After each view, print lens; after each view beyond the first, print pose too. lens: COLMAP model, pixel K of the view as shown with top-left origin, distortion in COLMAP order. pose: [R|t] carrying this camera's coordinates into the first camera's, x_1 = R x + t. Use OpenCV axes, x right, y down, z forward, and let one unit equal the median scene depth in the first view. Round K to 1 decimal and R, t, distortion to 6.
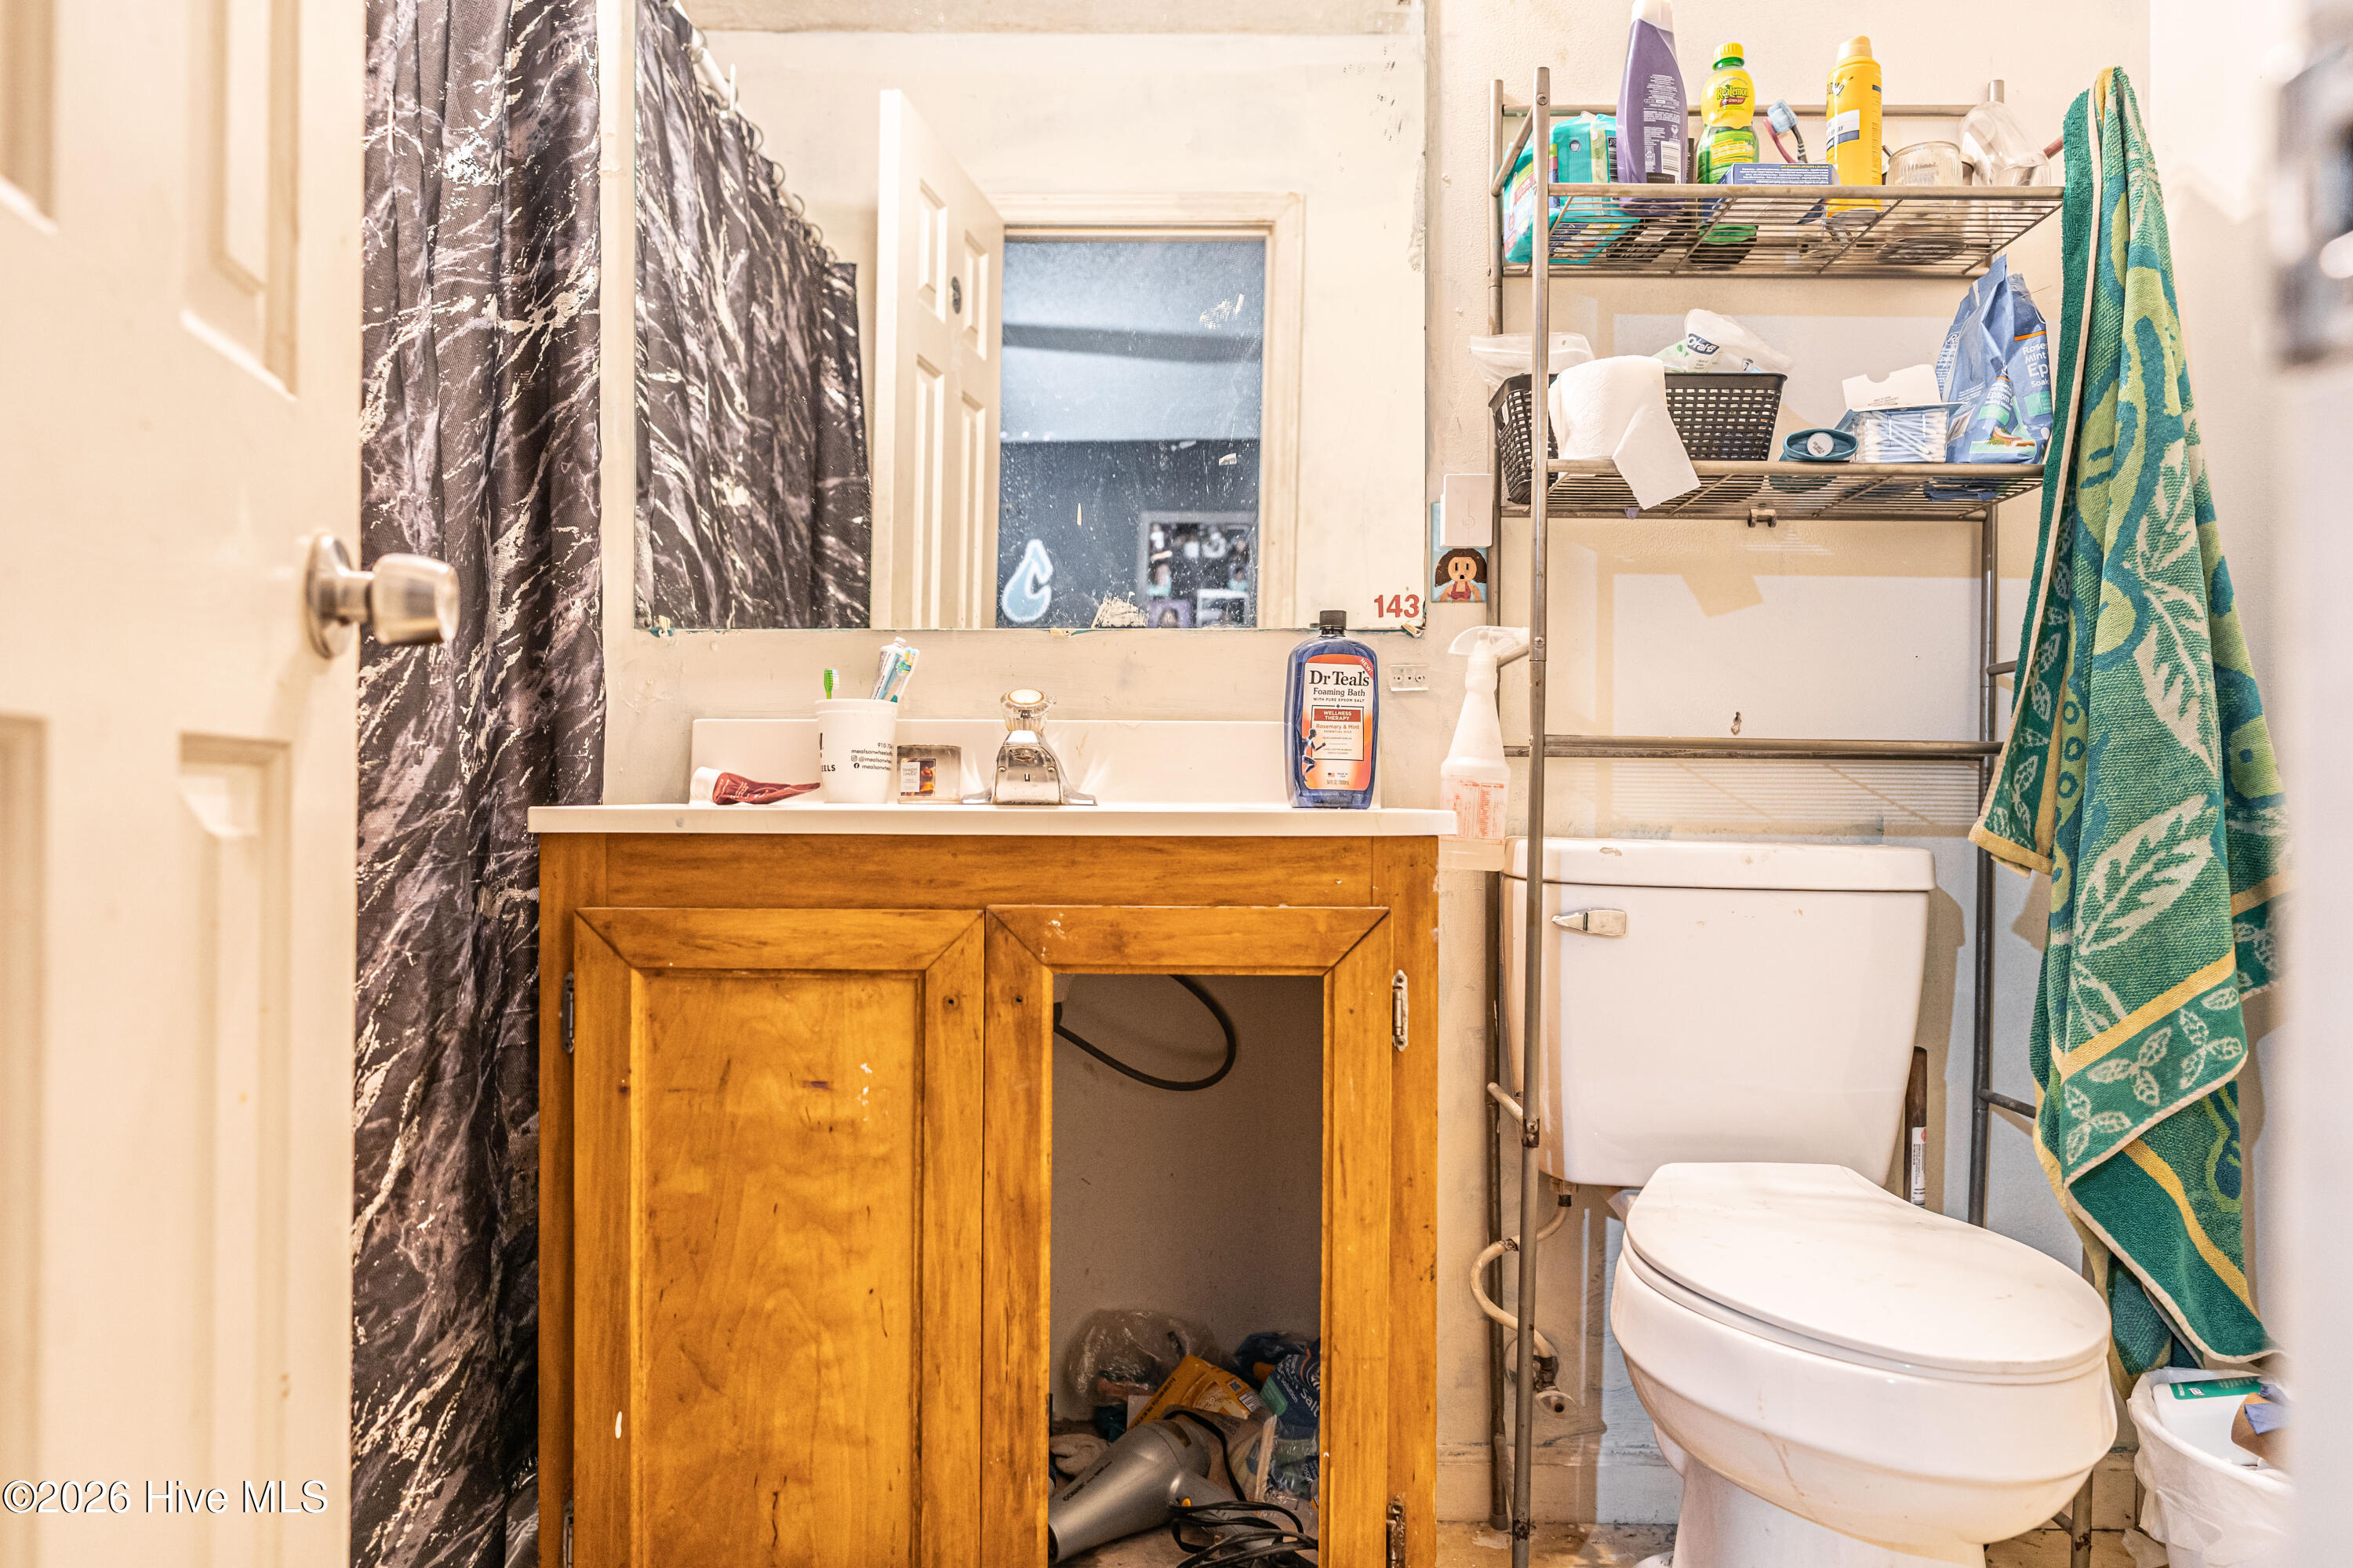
lens RADIAL K [[1575.1, 0, 1151.8], [0, 1575.1, 791.9], [0, 0, 1]] dist [-0.009560, 0.008258]
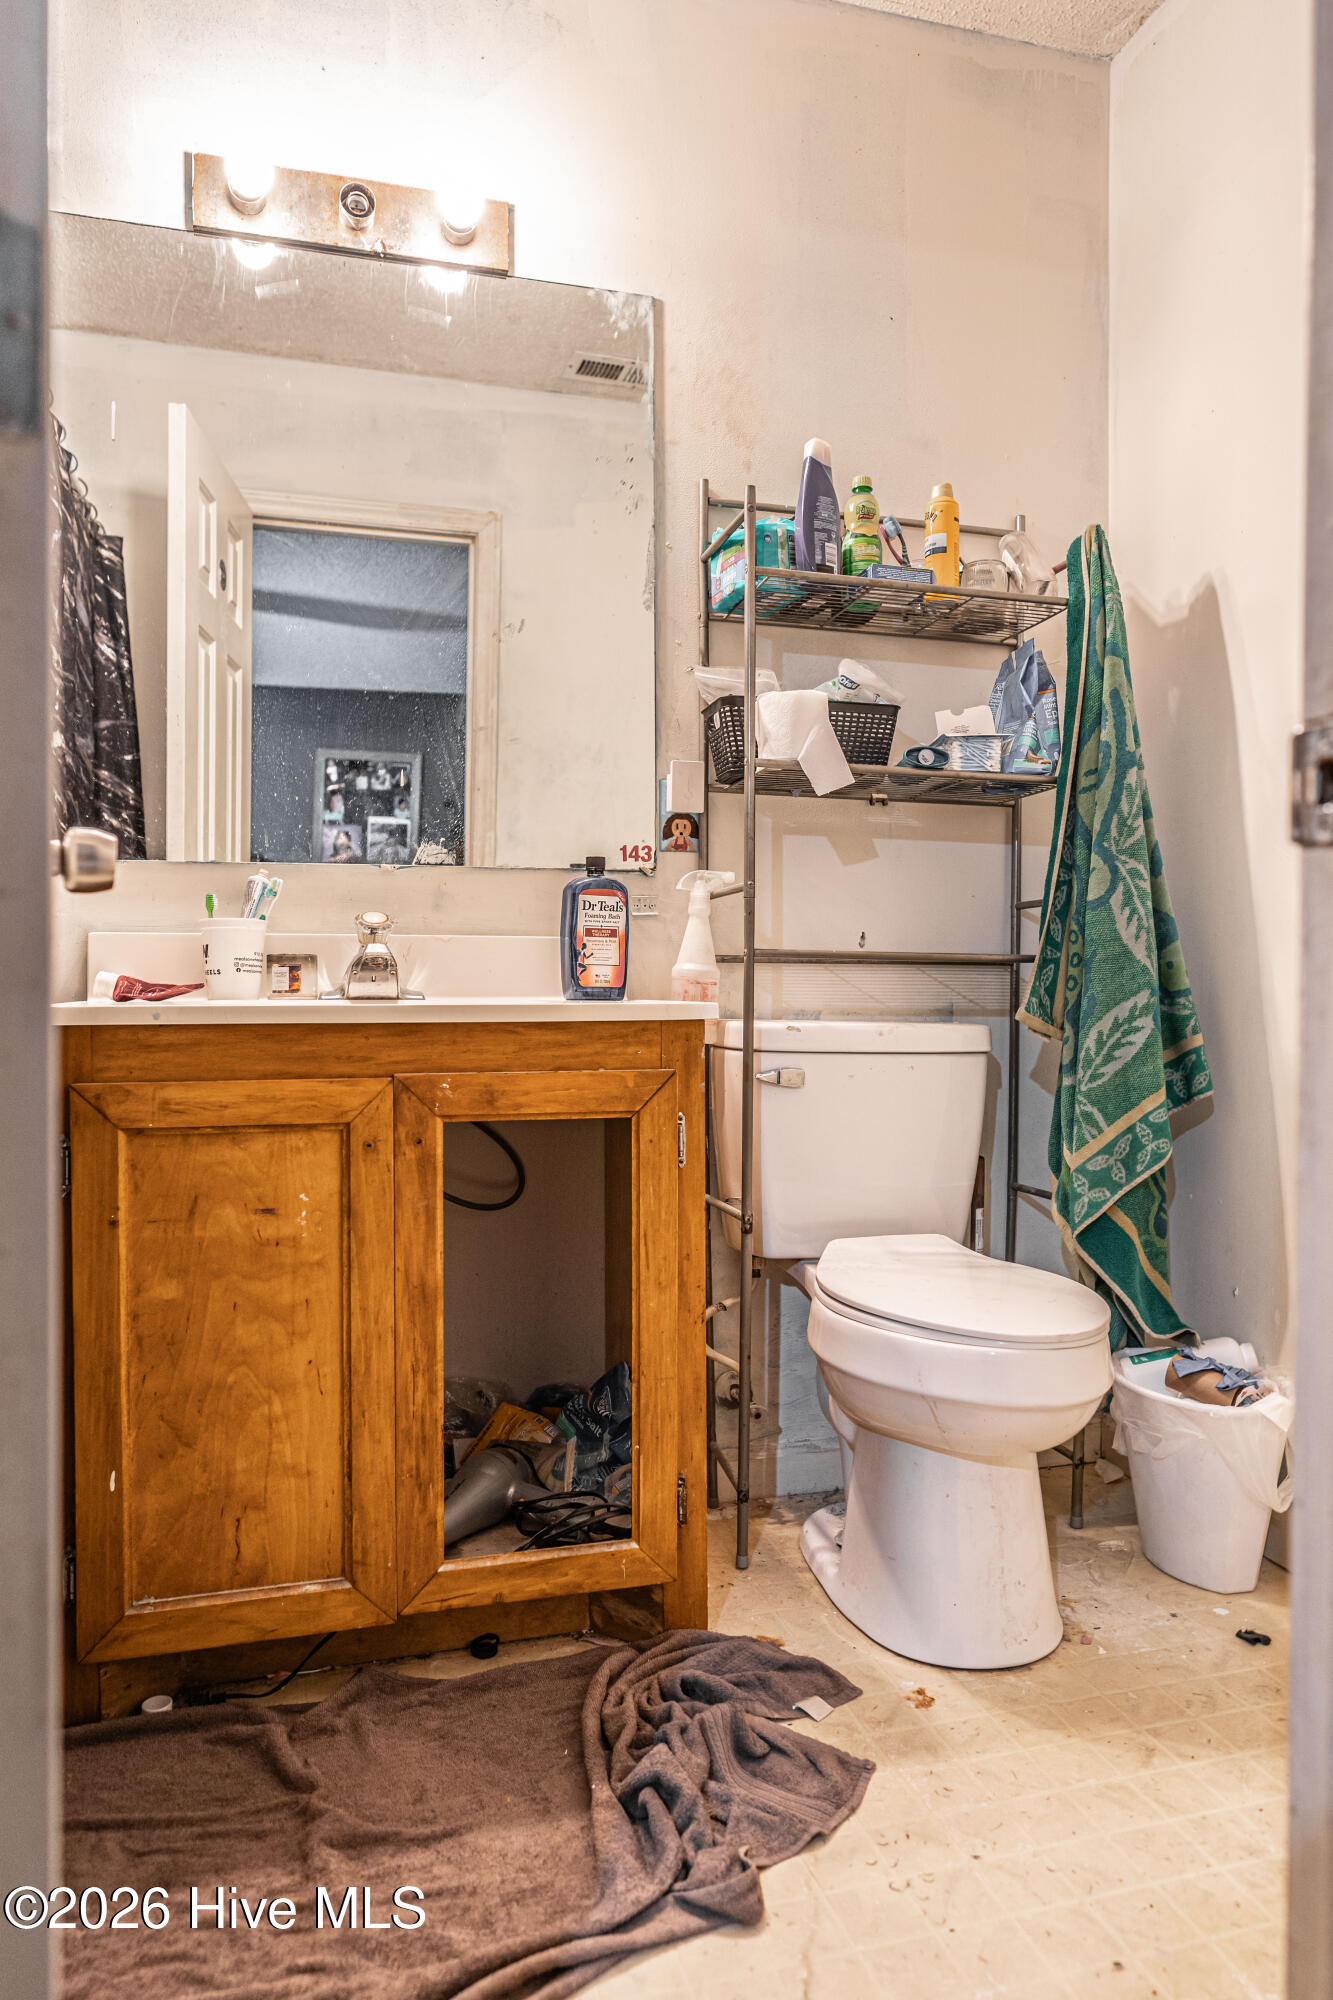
lens RADIAL K [[1338.7, 0, 682.3], [0, 1338.7, 999.8], [0, 0, 1]] dist [-0.009560, 0.008258]
pose [[0.955478, -0.006679, 0.294987, -0.173351], [0.003321, 0.999924, 0.011882, -0.004449], [-0.295044, -0.010373, 0.955427, -0.152852]]
